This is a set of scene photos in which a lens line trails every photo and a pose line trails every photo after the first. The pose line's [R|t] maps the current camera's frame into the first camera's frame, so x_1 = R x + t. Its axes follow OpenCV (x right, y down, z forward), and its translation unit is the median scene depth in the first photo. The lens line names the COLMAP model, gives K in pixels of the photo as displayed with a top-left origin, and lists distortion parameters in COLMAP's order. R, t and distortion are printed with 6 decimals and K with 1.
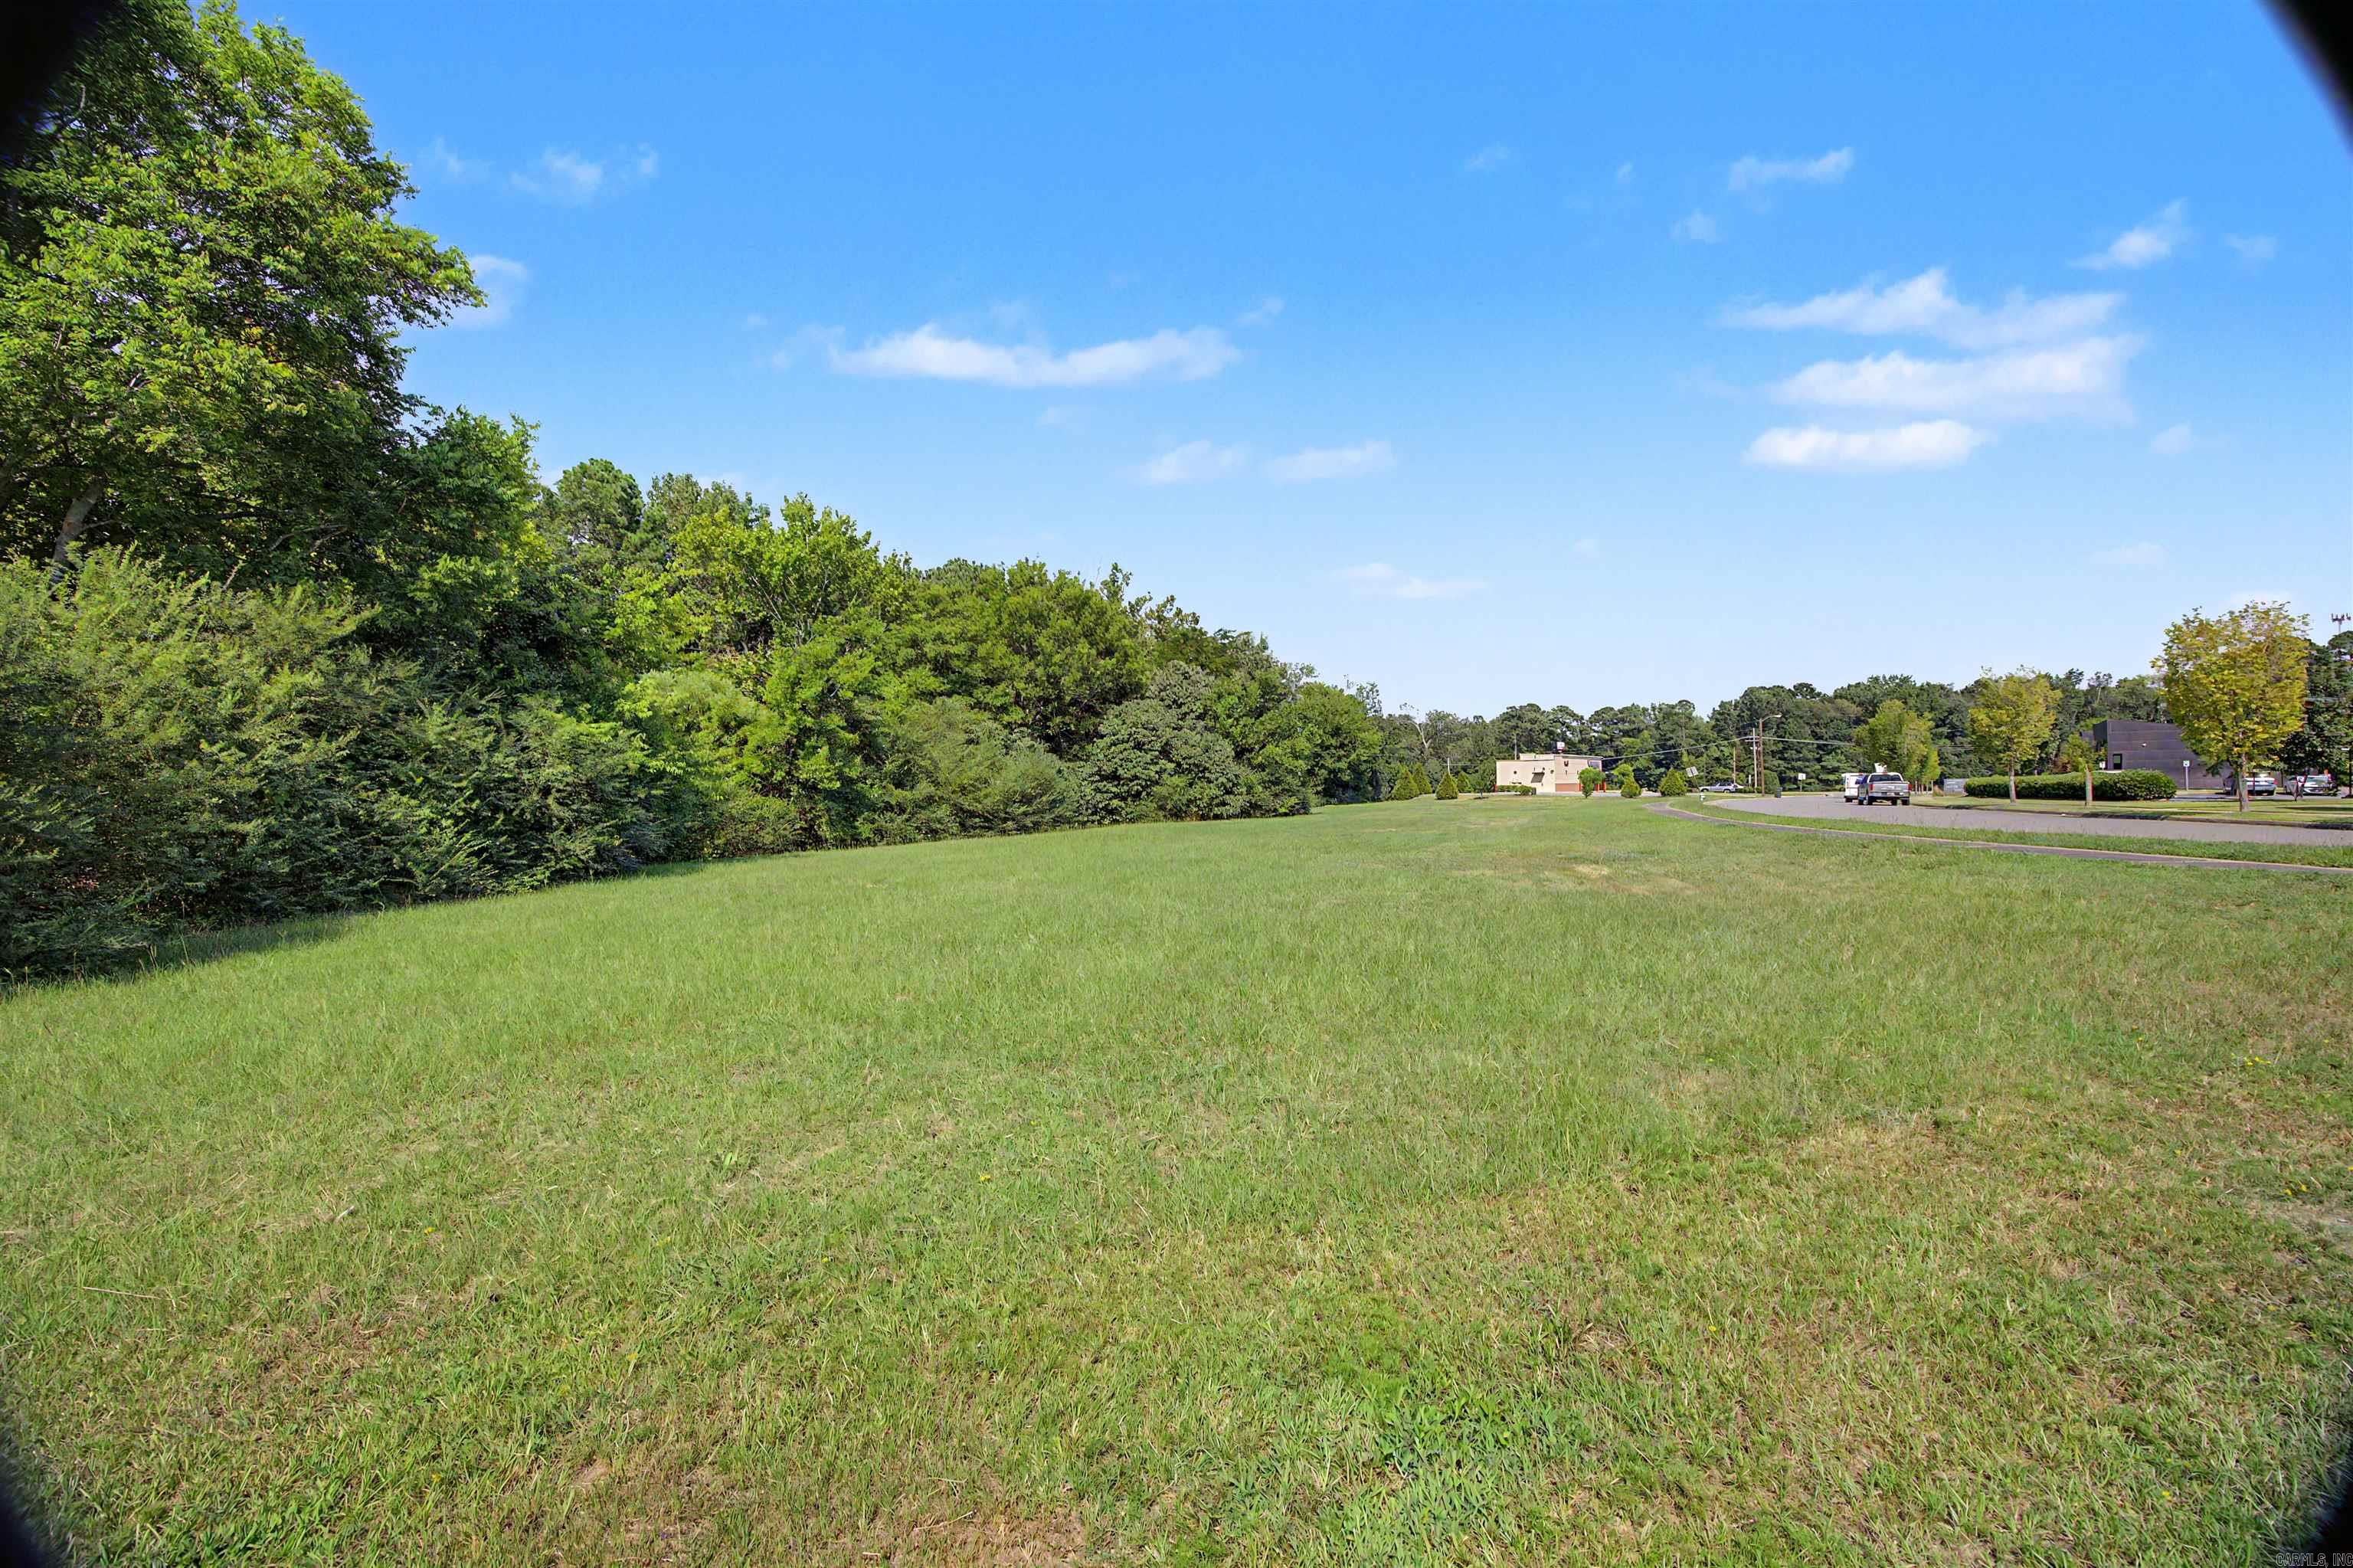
lens RADIAL K [[986.2, 0, 1176.5], [0, 986.2, 784.0], [0, 0, 1]] dist [0.001499, 0.000113]
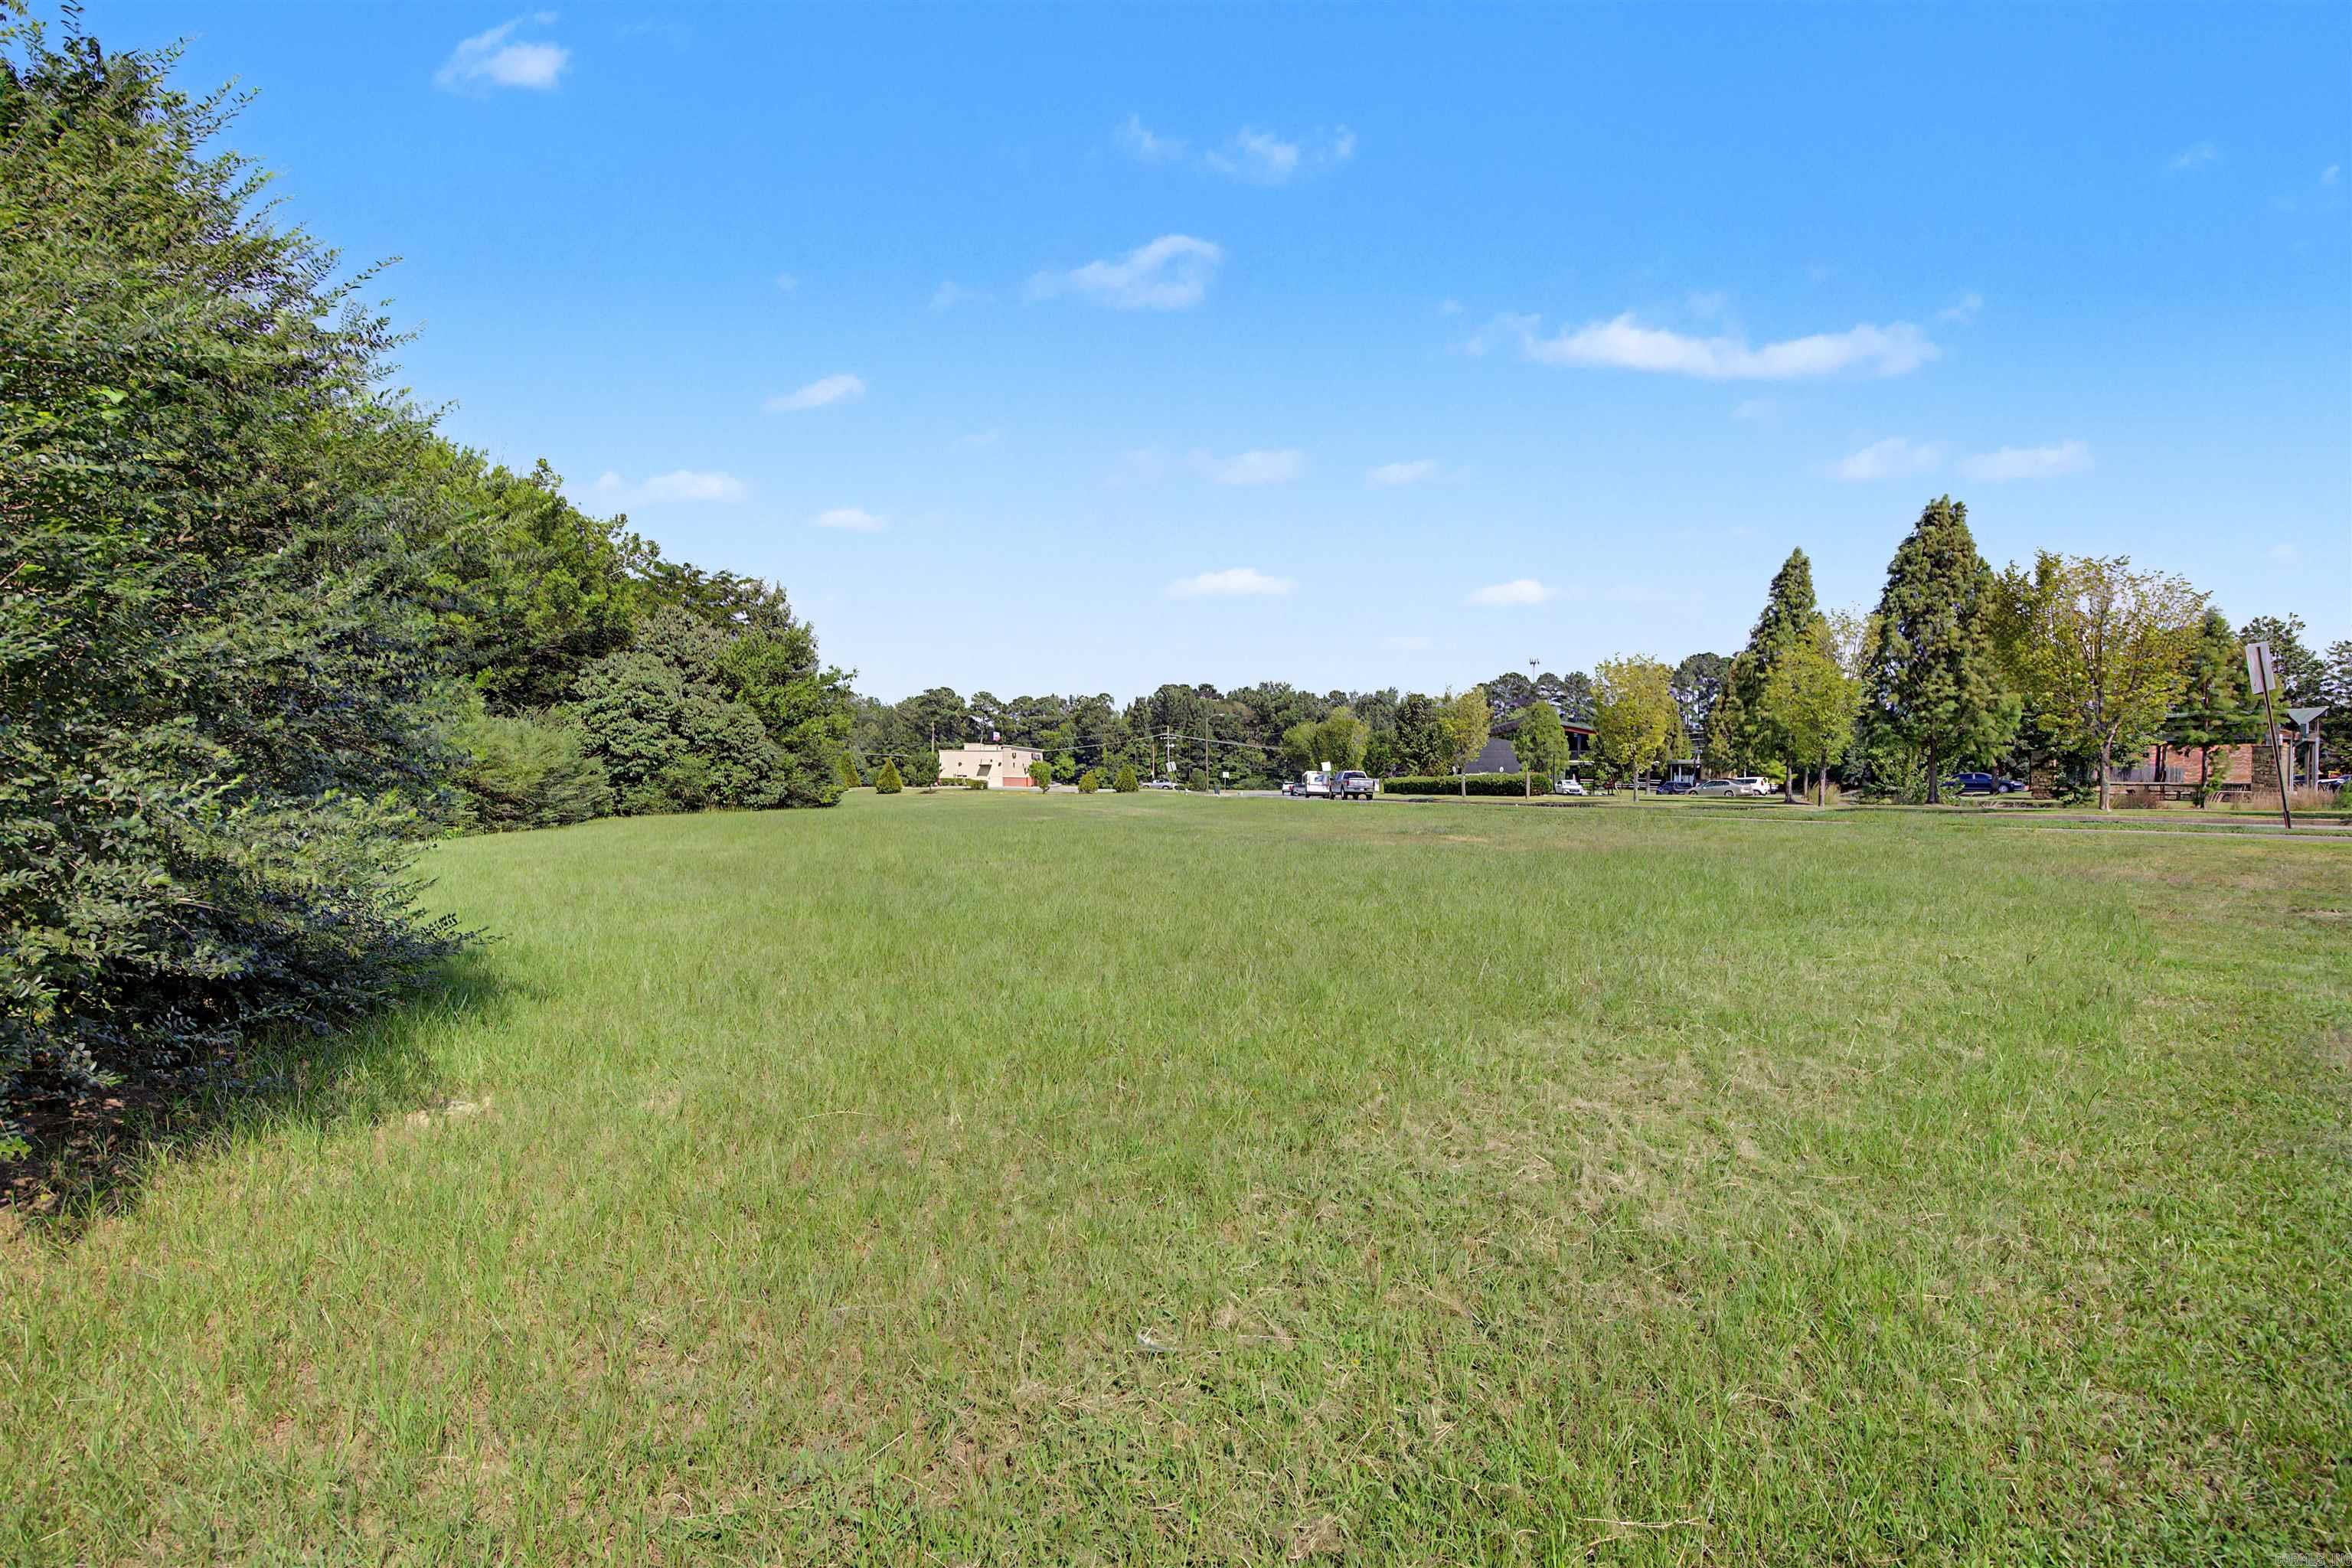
lens RADIAL K [[1165.2, 0, 1176.0], [0, 1165.2, 784.0], [0, 0, 1]] dist [-0.000505, 0.000055]
pose [[0.834005, 0.014806, 0.551558, -0.181976], [-0.017506, 0.999847, -0.000369, 0.008312], [-0.551479, -0.009348, 0.834136, 0.025618]]
